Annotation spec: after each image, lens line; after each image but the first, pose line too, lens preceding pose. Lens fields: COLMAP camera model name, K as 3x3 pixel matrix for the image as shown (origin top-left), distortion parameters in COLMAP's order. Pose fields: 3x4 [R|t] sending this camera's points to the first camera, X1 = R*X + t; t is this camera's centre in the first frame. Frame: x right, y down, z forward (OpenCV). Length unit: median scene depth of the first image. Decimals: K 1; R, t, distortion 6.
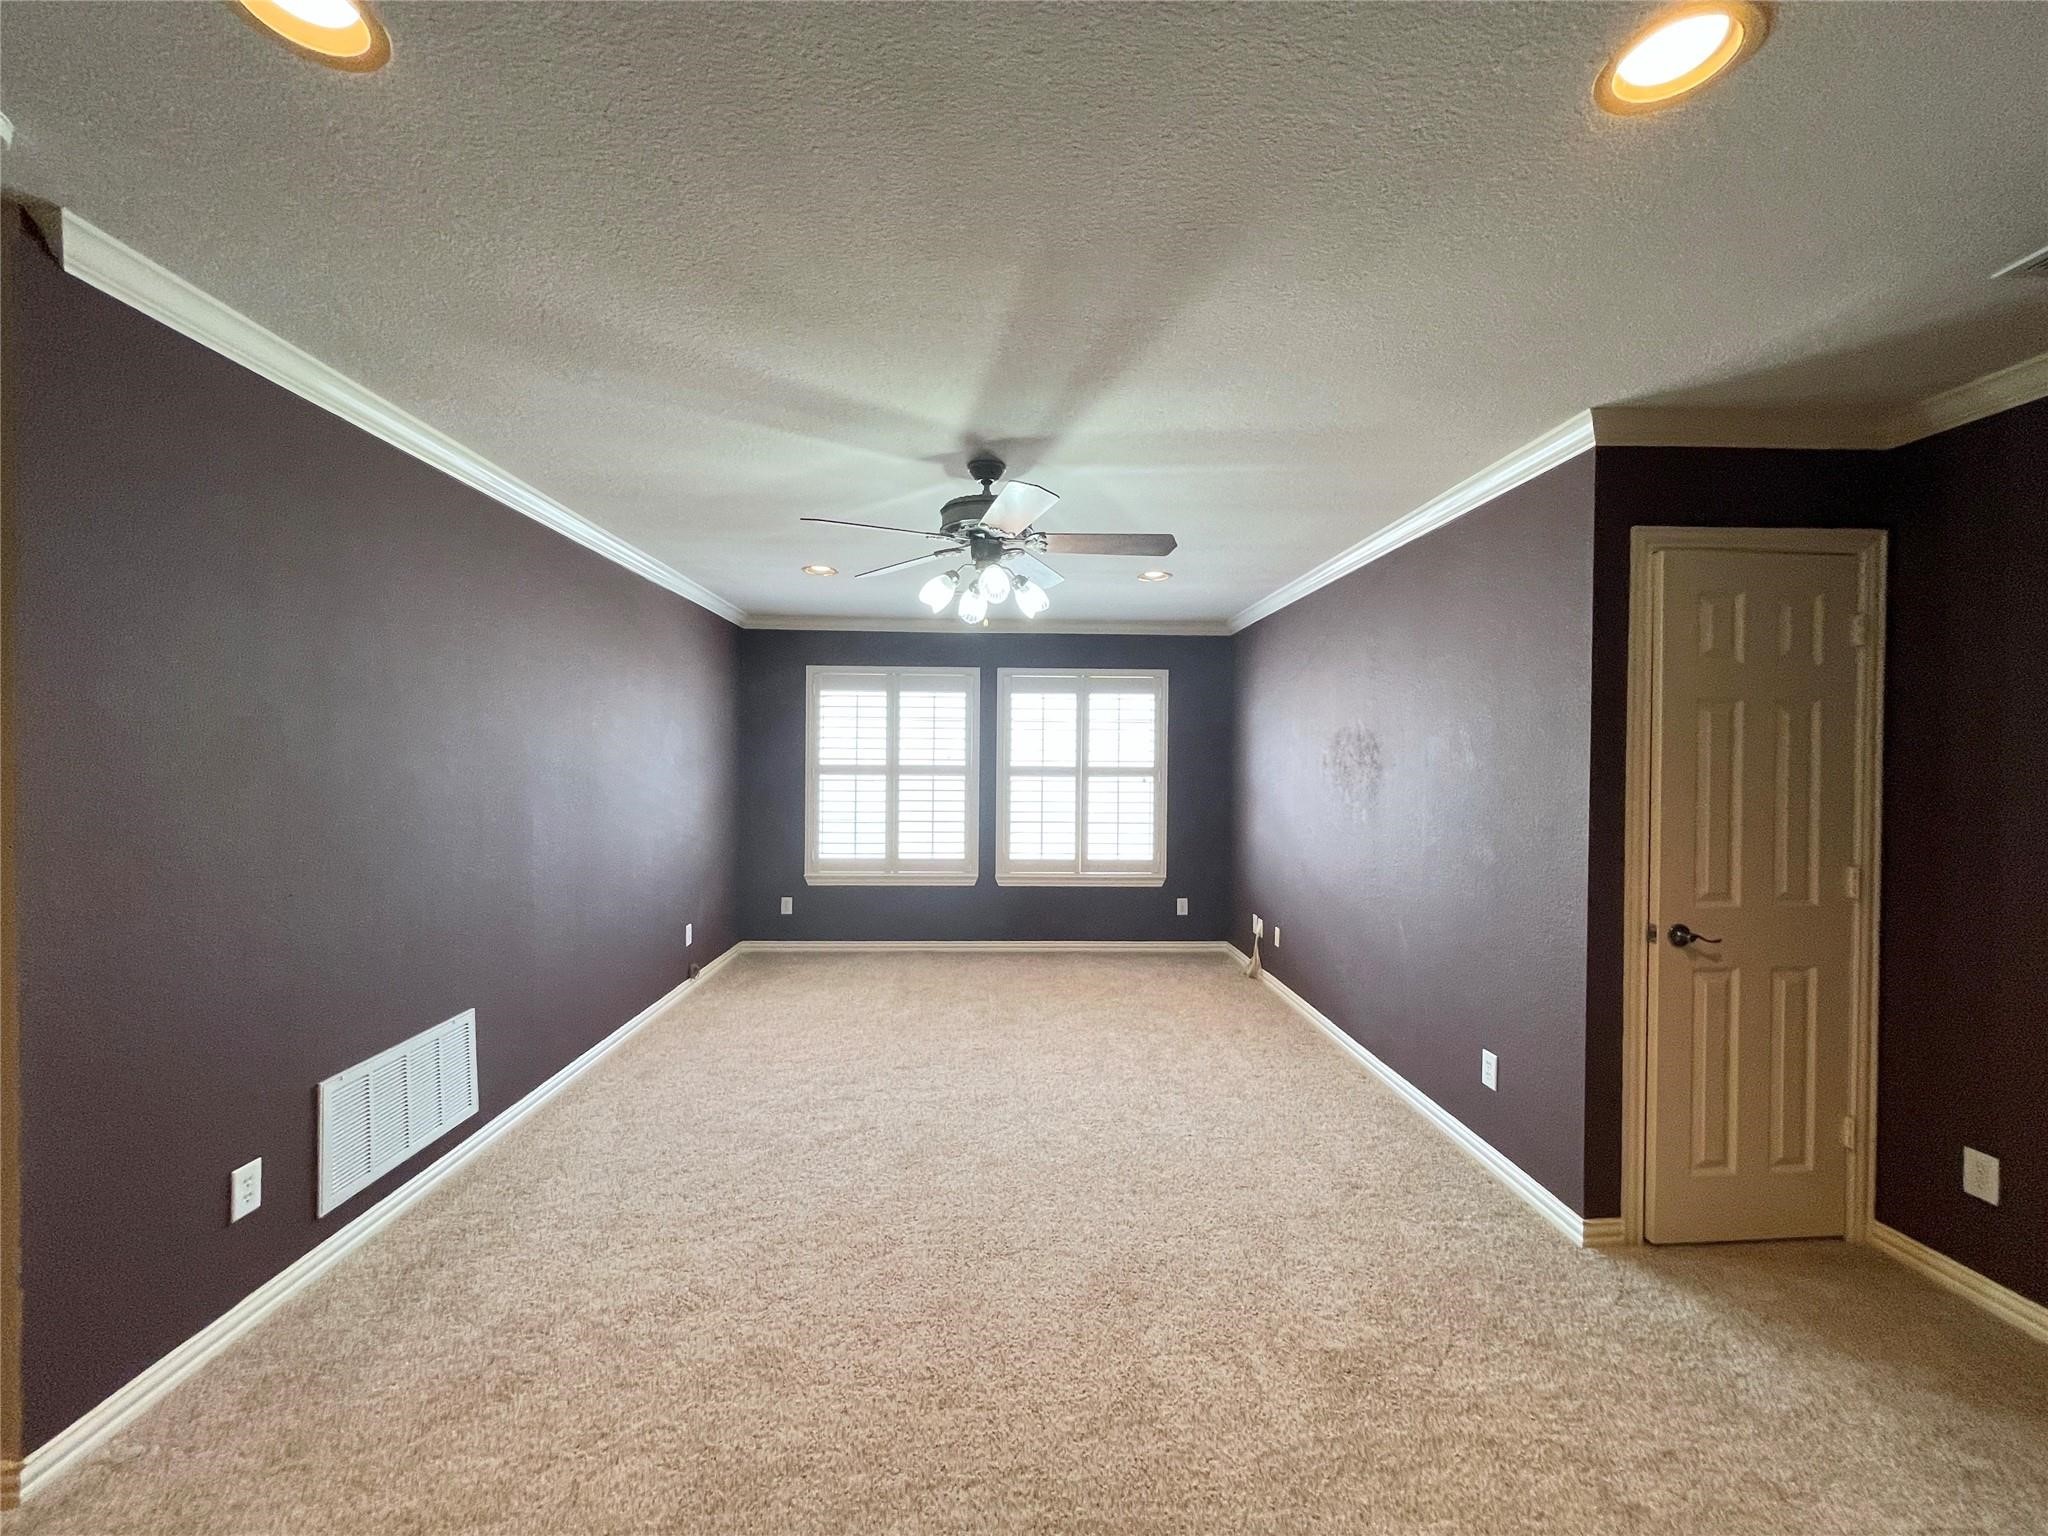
lens RADIAL K [[824.6, 0, 1019.8], [0, 824.6, 766.7], [0, 0, 1]] dist [0.003297, 0.000837]
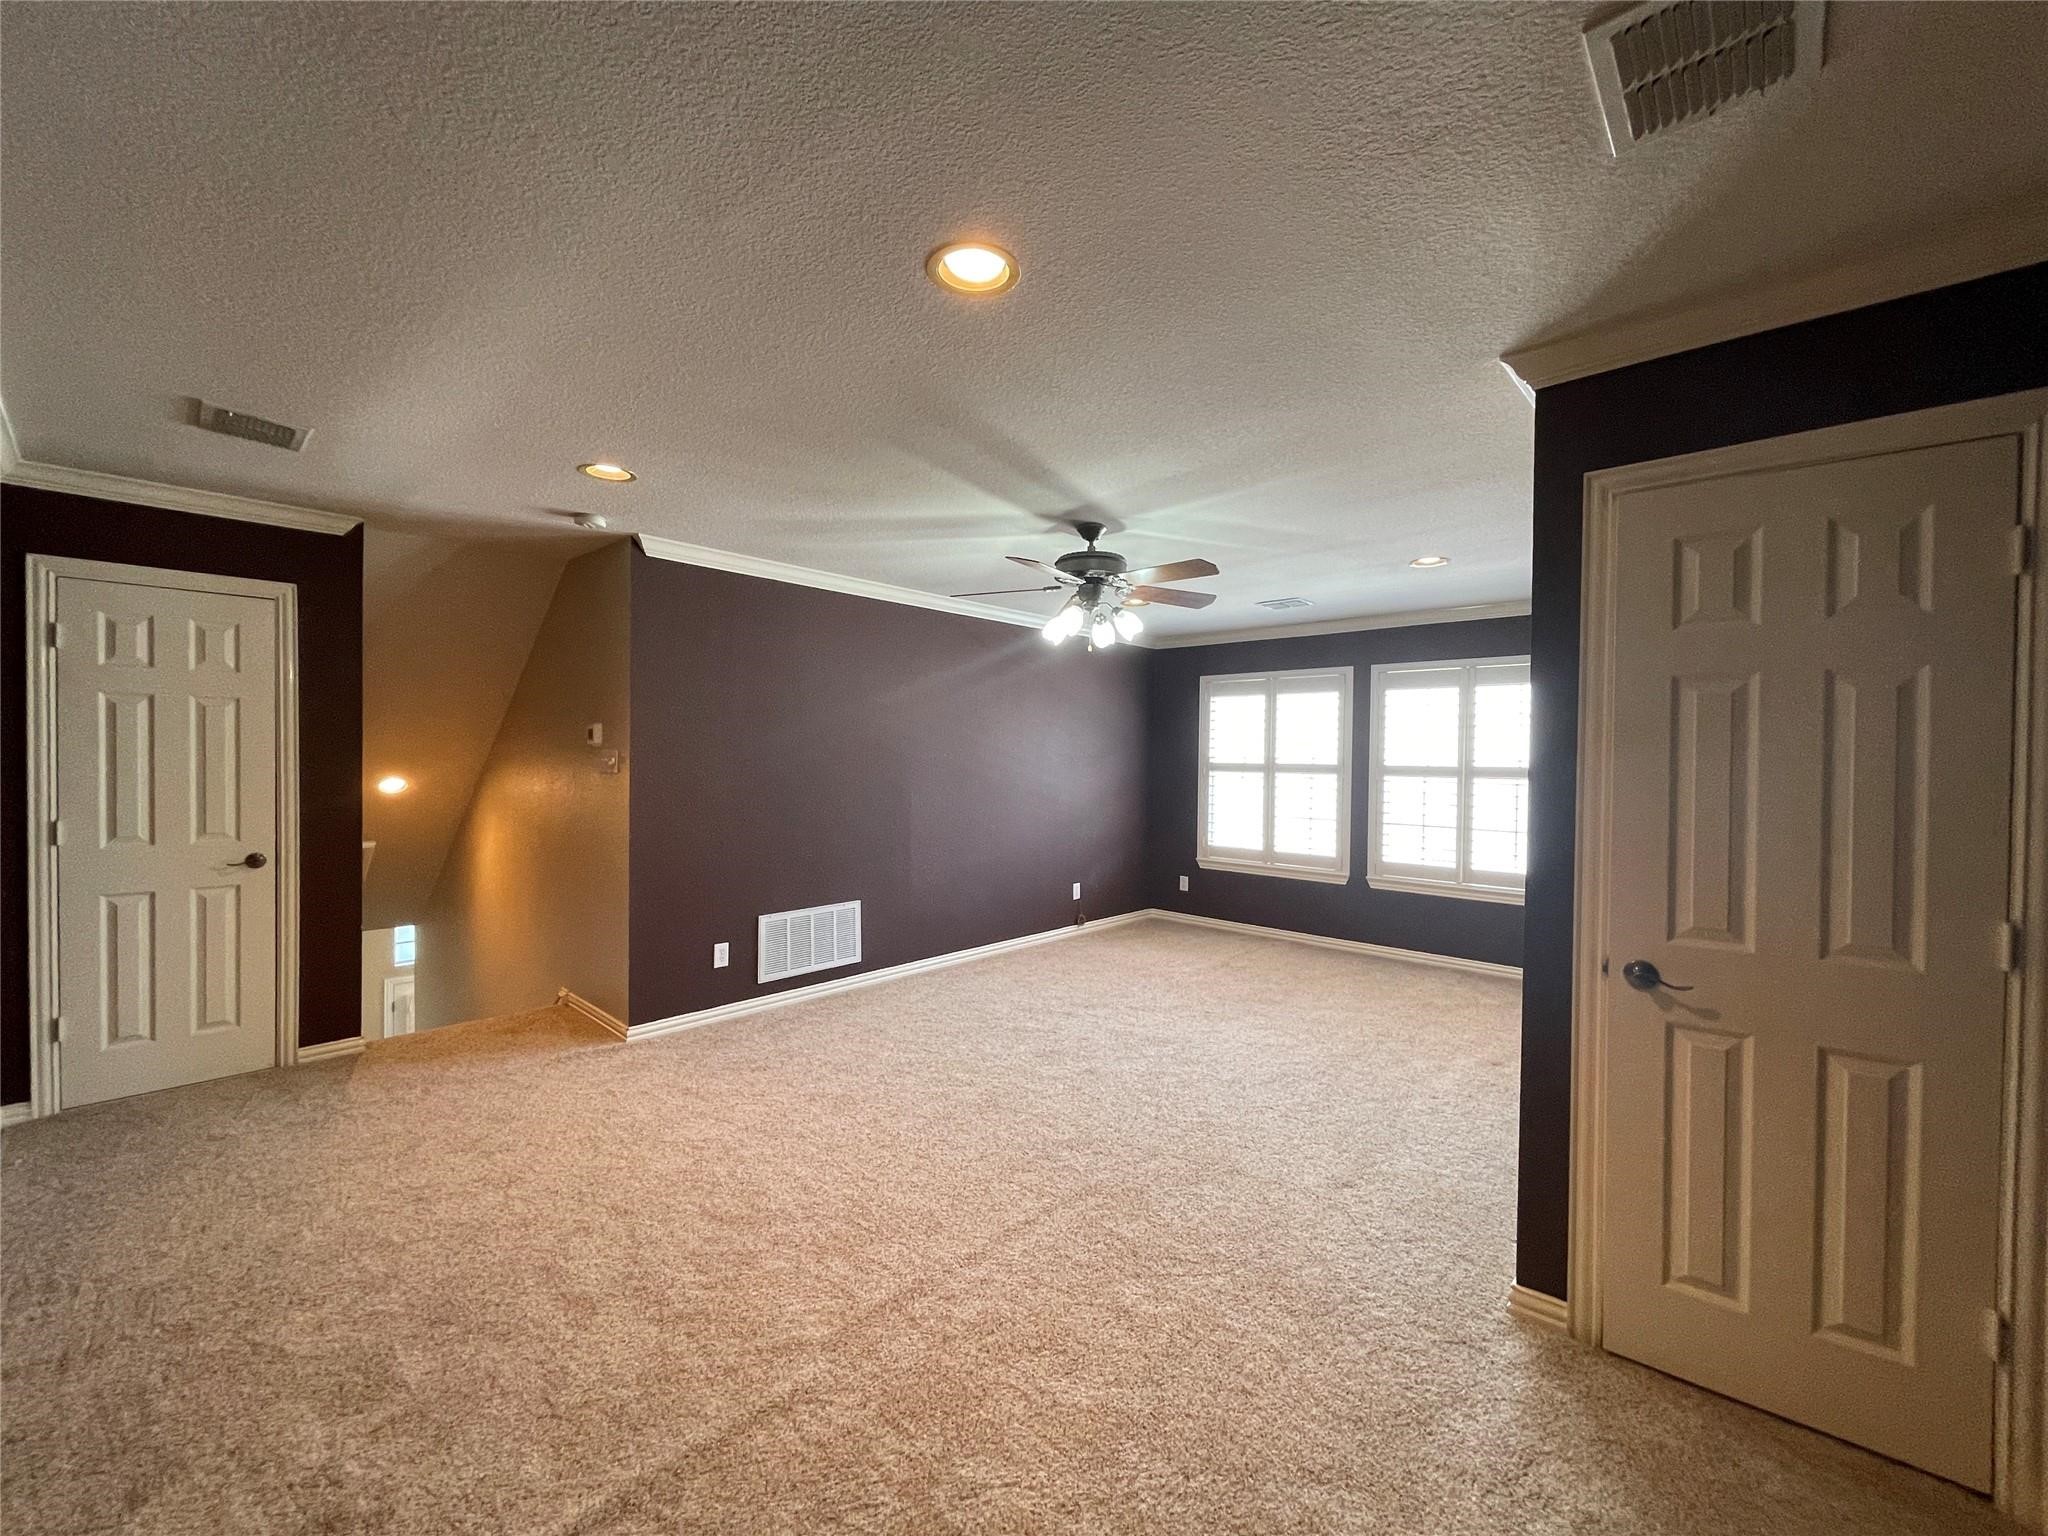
lens RADIAL K [[829.3, 0, 1024.0], [0, 829.3, 768.0], [0, 0, 1]] dist [0.034052, -0.009498]
pose [[0.717638, 0.011332, -0.696324, 0.459728], [-0.011982, 0.999921, 0.003924, 0.004244], [0.696313, 0.005527, 0.717717, -0.000006]]
